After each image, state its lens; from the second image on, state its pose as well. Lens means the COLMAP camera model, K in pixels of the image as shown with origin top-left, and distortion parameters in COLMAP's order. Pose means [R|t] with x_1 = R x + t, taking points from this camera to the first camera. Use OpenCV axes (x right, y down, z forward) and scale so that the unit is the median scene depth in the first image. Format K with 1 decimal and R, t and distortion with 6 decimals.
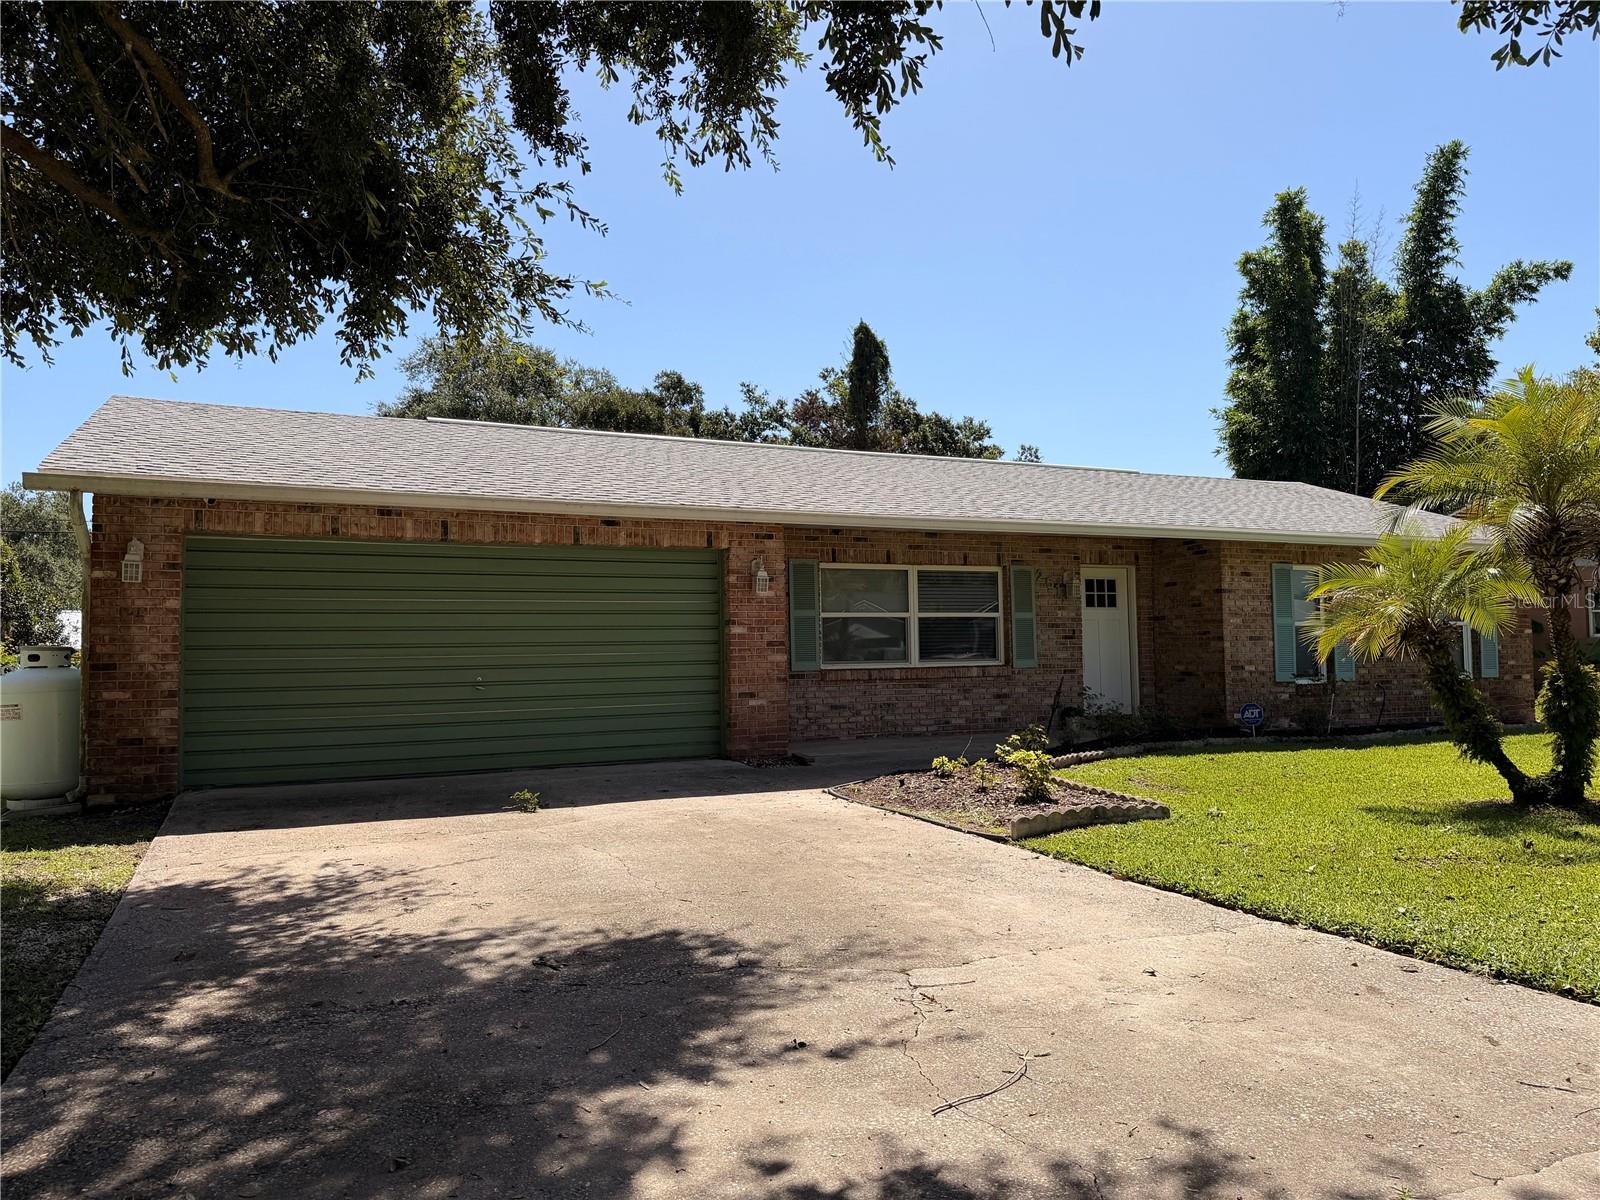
lens RADIAL K [[1114.3, 0, 800.0], [0, 1114.3, 600.0], [0, 0, 1]] dist [0.174124, -0.333085]
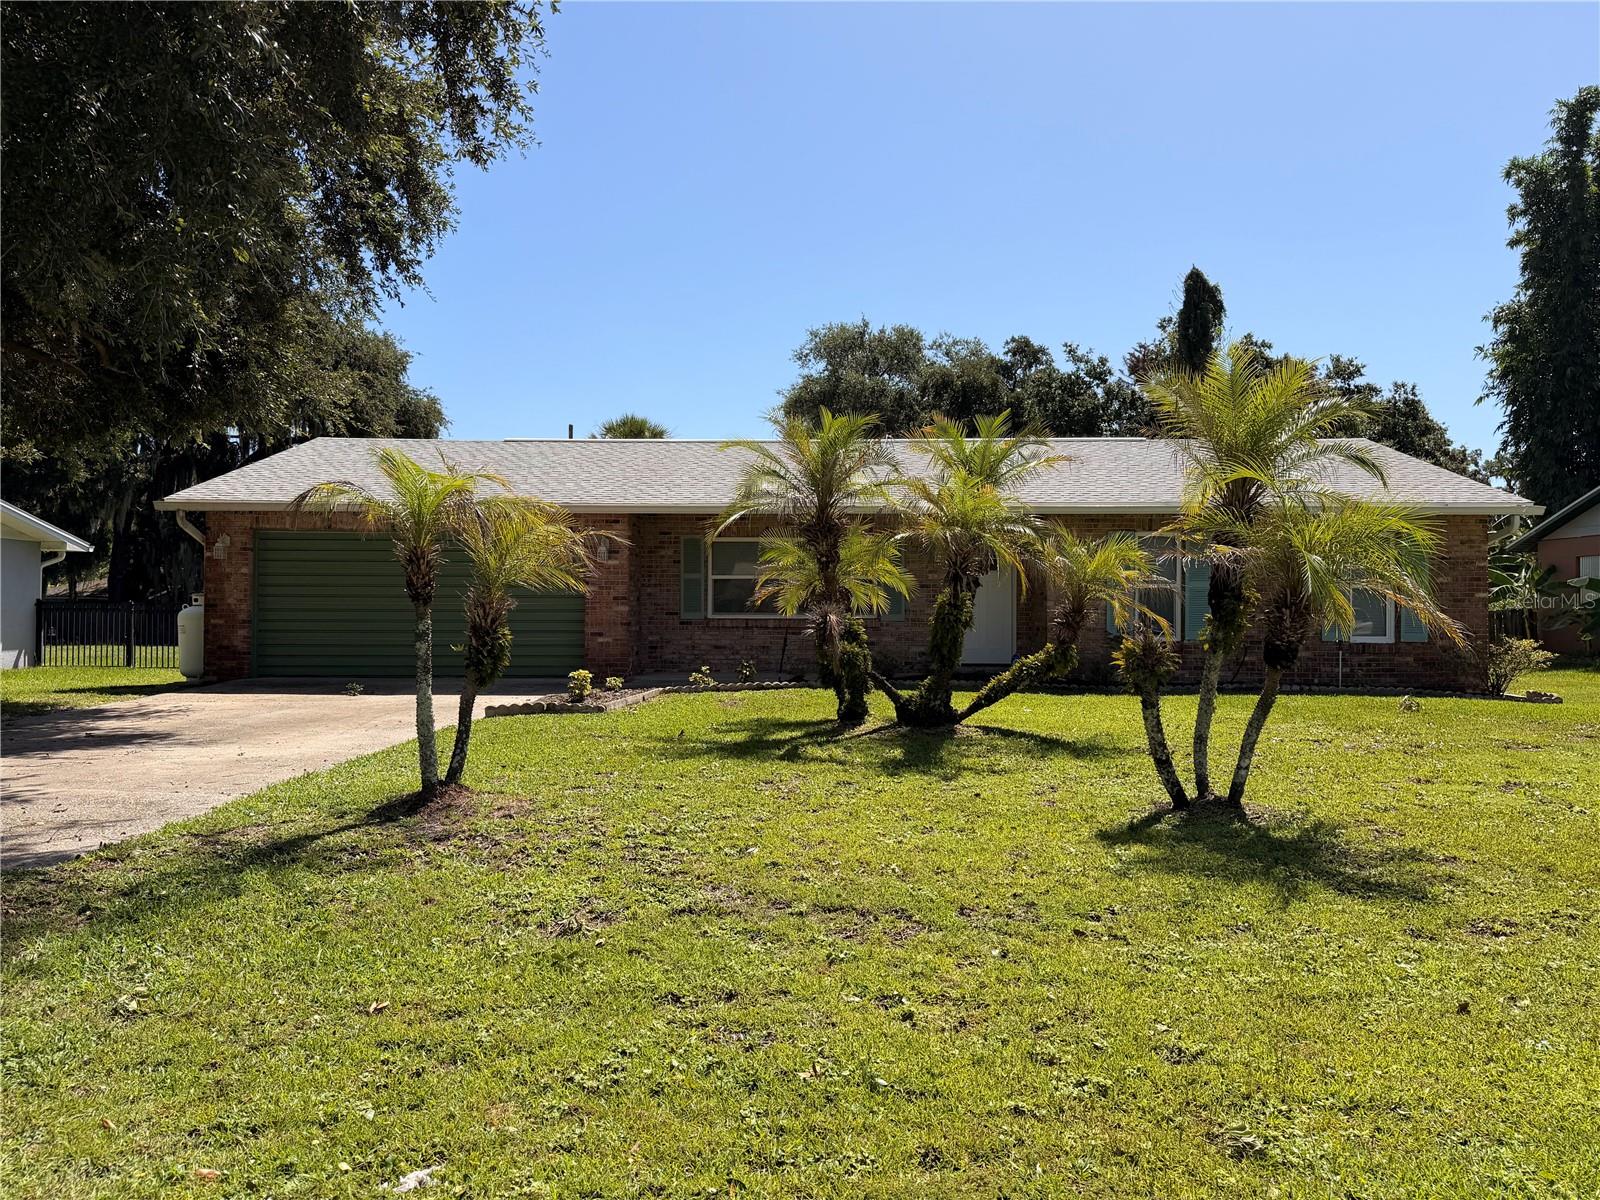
lens RADIAL K [[1114.3, 0, 800.0], [0, 1114.3, 600.0], [0, 0, 1]] dist [0.174124, -0.333085]
pose [[0.891875, 0.014232, -0.452058, 0.658379], [0.004912, 0.999141, 0.041148, -0.012445], [0.452255, -0.038919, 0.891039, -0.119412]]
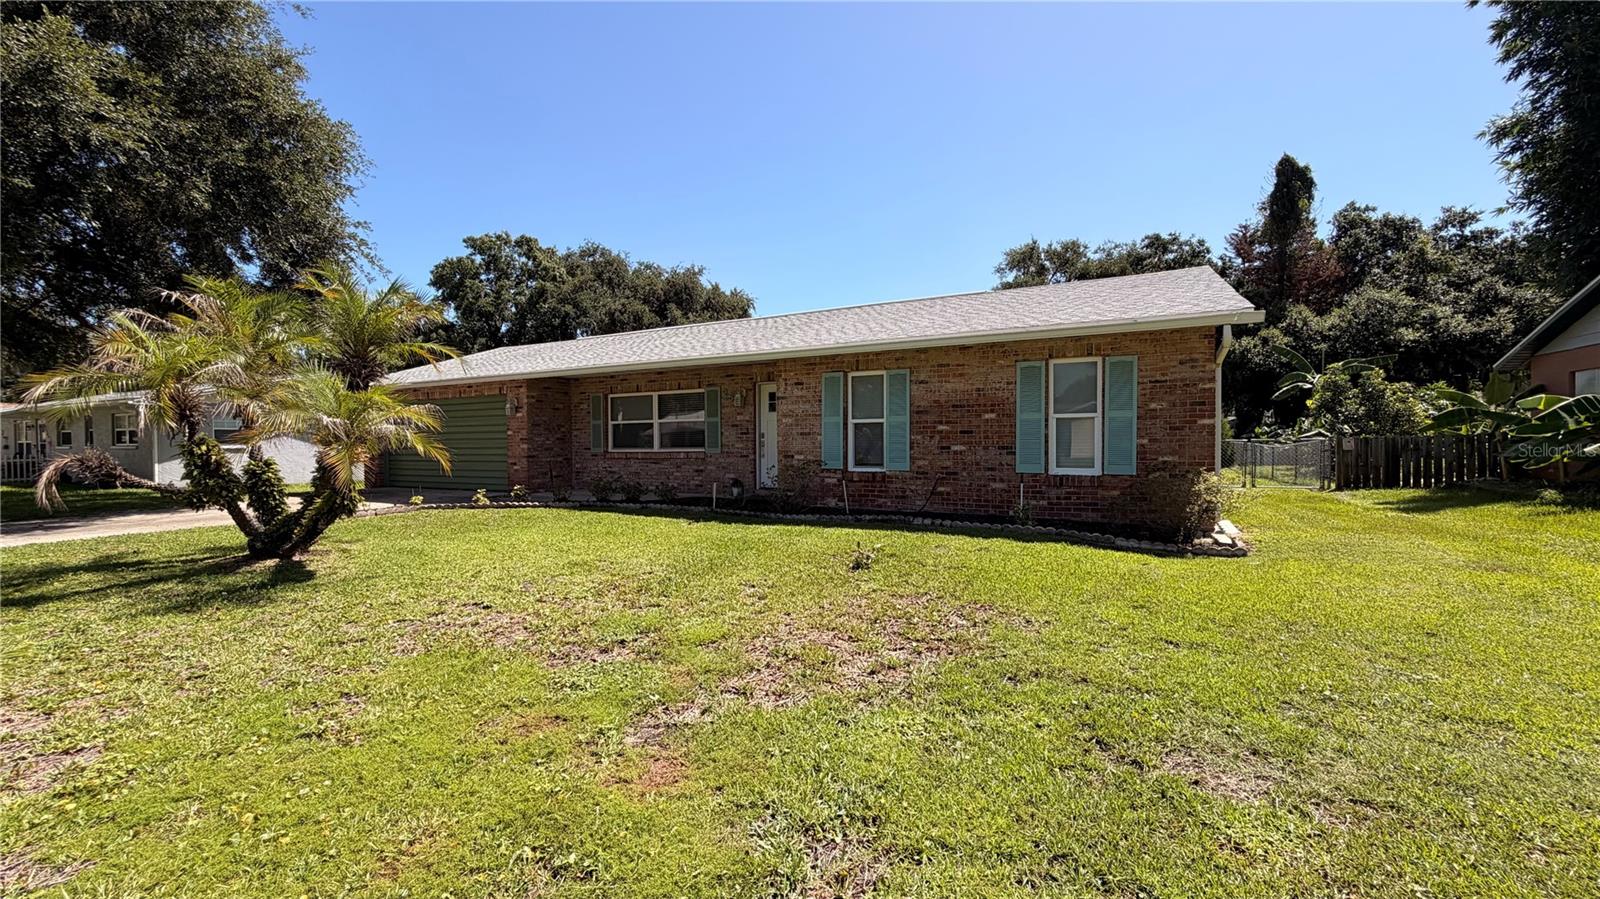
lens RADIAL K [[642.1, 0, 795.5], [0, 642.1, 453.1], [0, 0, 1]] dist [0.001808, 0.000318]
pose [[0.594819, 0.023163, -0.803526, 0.981582], [0.039818, 0.997509, 0.058230, 0.012809], [0.802873, -0.066631, 0.592415, 0.568874]]
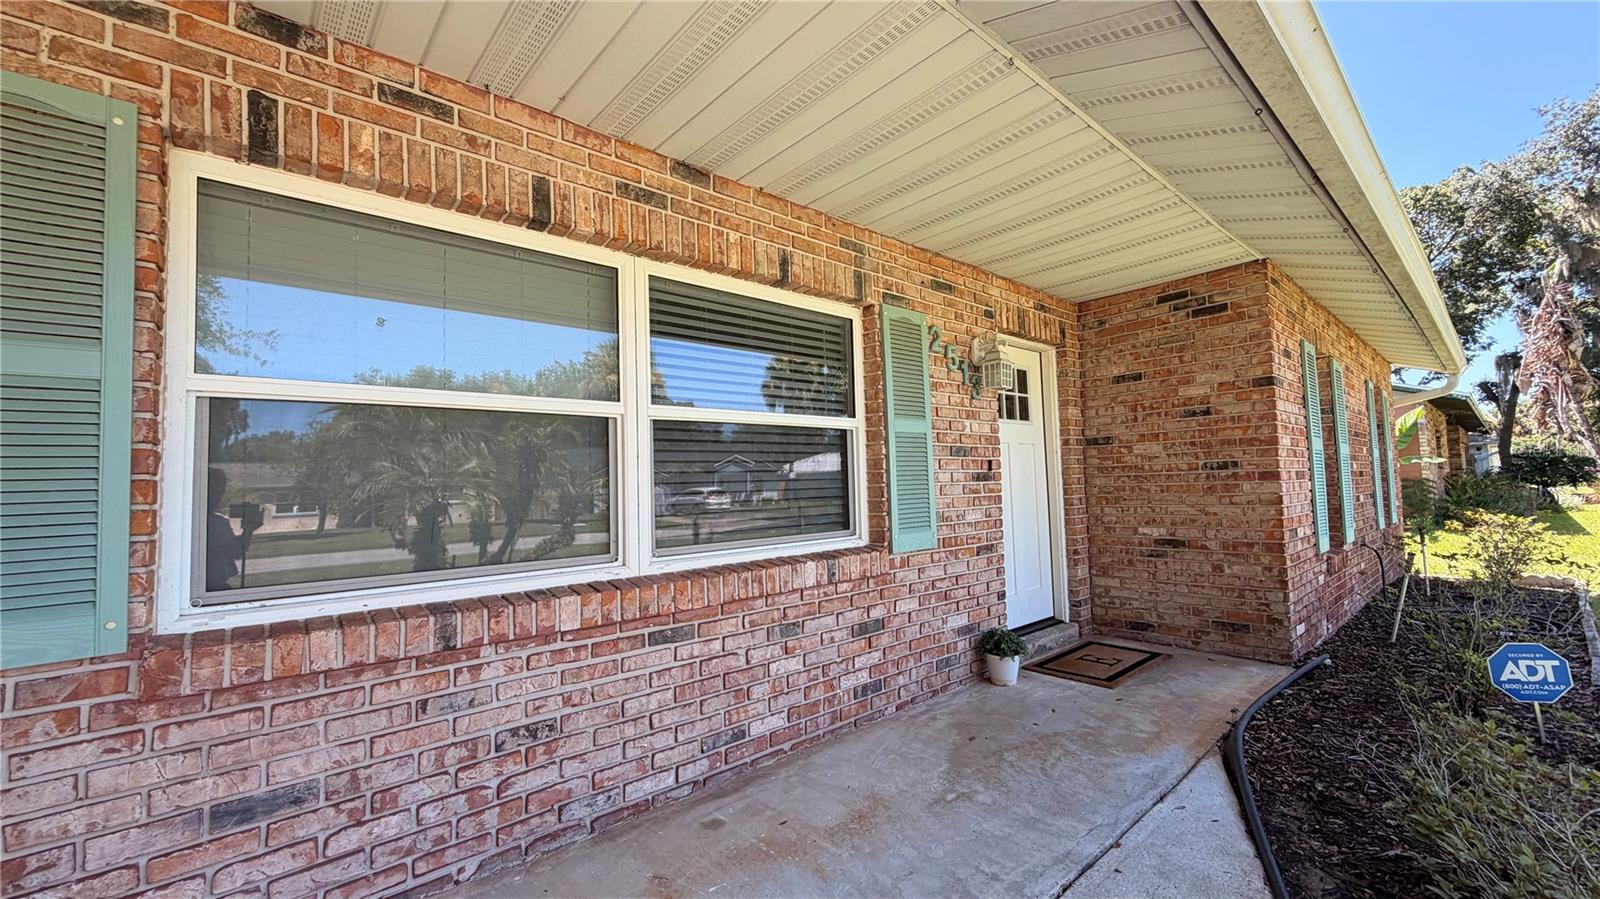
lens RADIAL K [[639.9, 0, 796.1], [0, 639.9, 451.5], [0, 0, 1]] dist [0.000154, 0.000037]
pose [[0.960238, 0.003038, 0.279167, 0.091584], [0.000150, 0.999935, -0.011395, 0.026204], [-0.279183, 0.010984, 0.960175, 0.785005]]
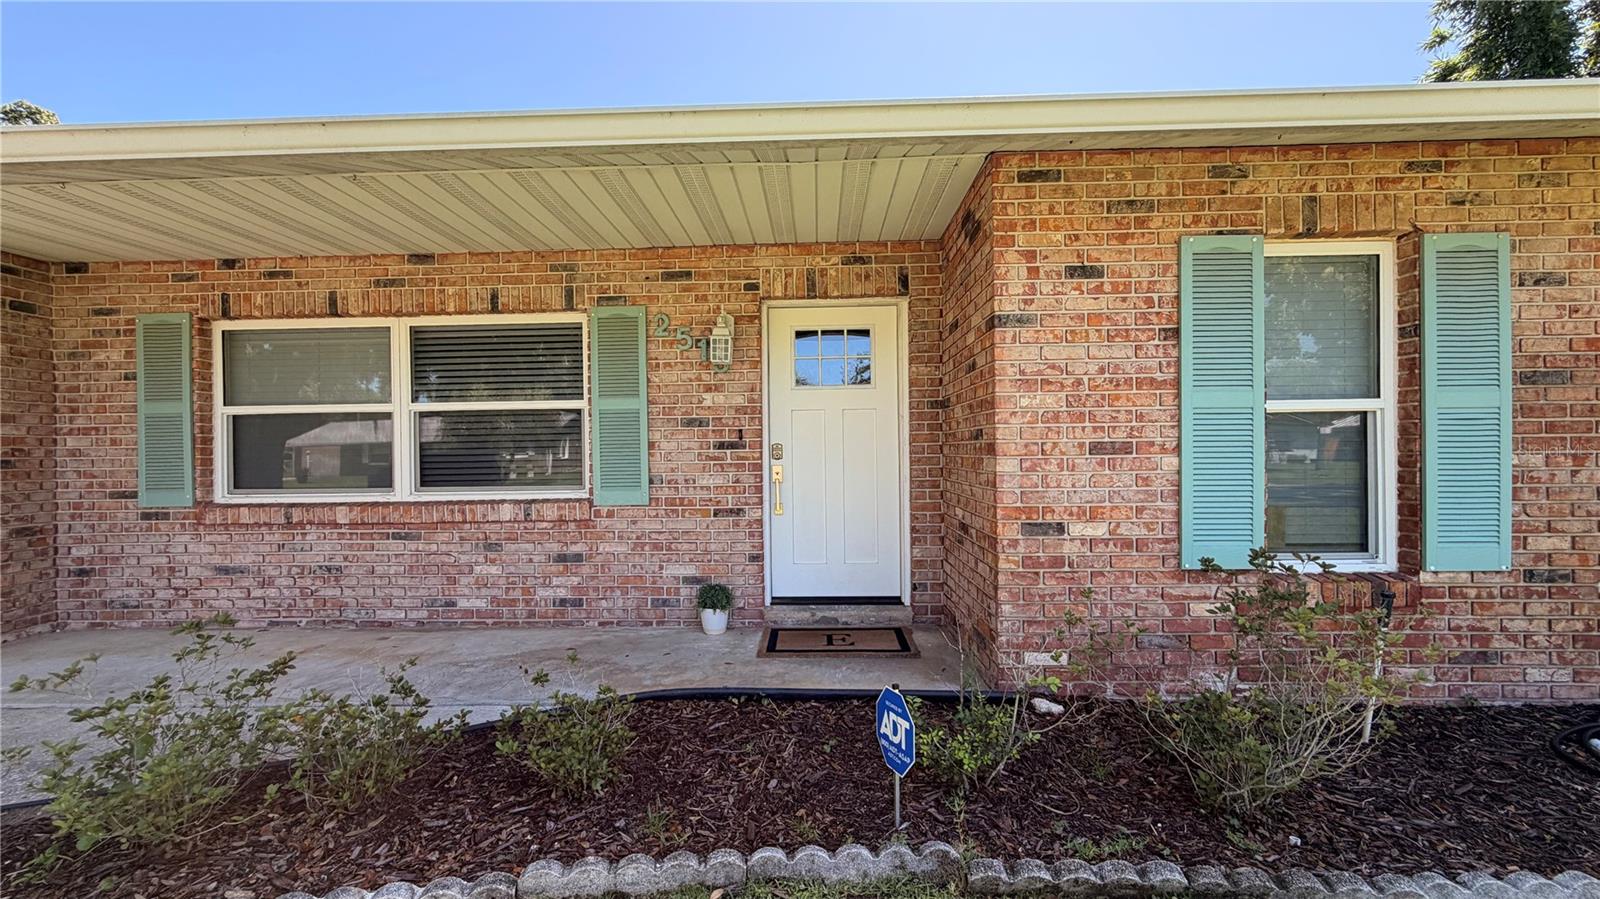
lens RADIAL K [[642.1, 0, 795.5], [0, 642.1, 453.1], [0, 0, 1]] dist [0.001808, 0.000318]
pose [[0.887527, 0.006012, -0.460716, 0.409521], [0.022217, 0.998193, 0.055826, 0.021722], [0.460219, -0.059783, 0.885790, 0.778638]]
